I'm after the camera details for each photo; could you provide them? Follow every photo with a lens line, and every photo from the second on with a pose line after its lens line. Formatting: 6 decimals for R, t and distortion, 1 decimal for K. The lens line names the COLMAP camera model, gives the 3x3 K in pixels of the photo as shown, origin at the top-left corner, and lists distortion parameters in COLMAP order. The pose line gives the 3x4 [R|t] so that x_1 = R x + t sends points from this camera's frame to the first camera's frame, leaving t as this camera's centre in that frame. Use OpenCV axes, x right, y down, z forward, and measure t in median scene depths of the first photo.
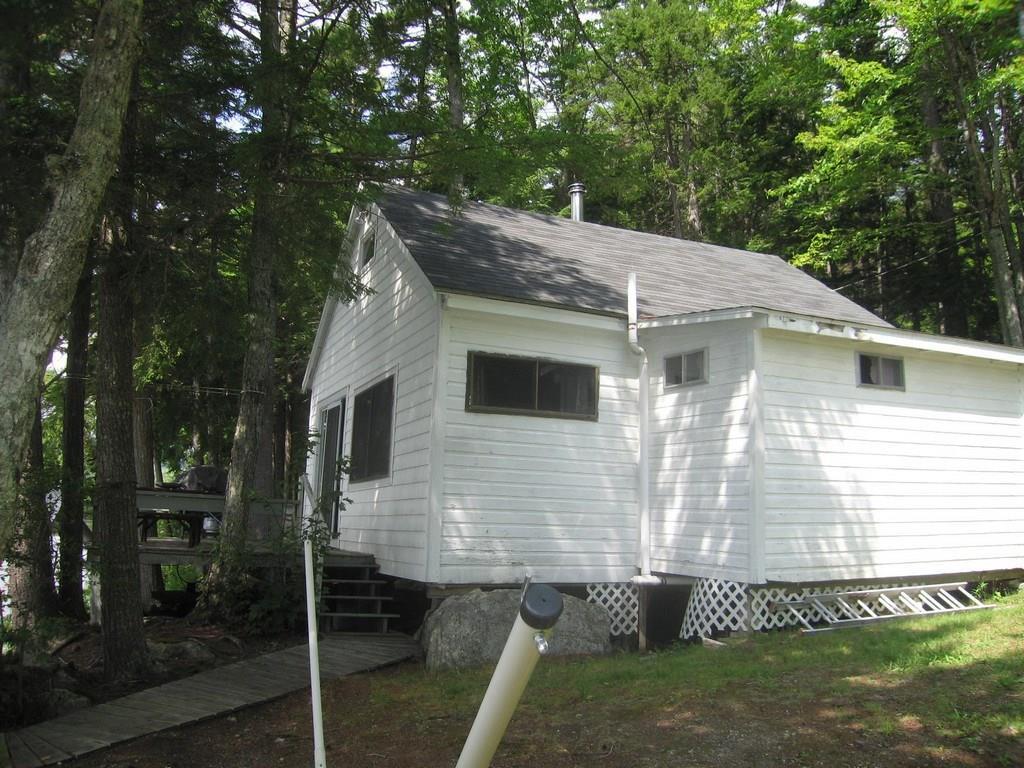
lens RADIAL K [[841.6, 0, 495.9], [0, 841.6, 381.8], [0, 0, 1]] dist [-0.146818, 0.111314]
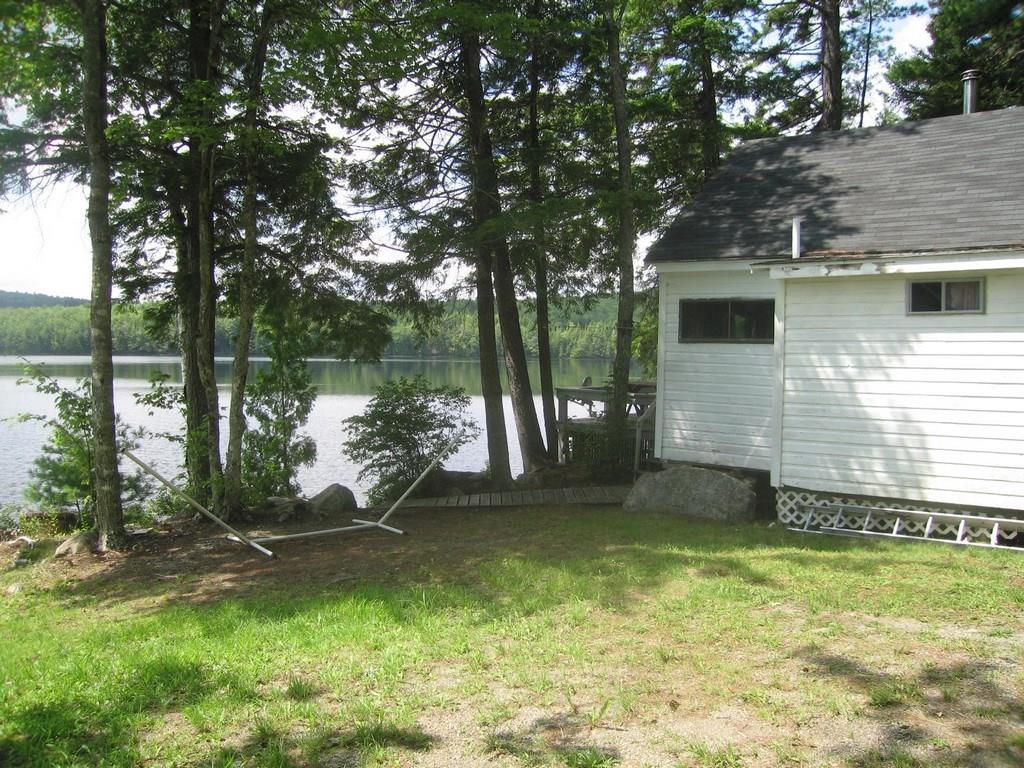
lens RADIAL K [[841.6, 0, 495.9], [0, 841.6, 381.8], [0, 0, 1]] dist [-0.146818, 0.111314]
pose [[0.460627, 0.023408, -0.887285, 1.144916], [0.134724, 0.986226, 0.095959, -0.081952], [0.877309, -0.163741, 0.451129, 0.082793]]
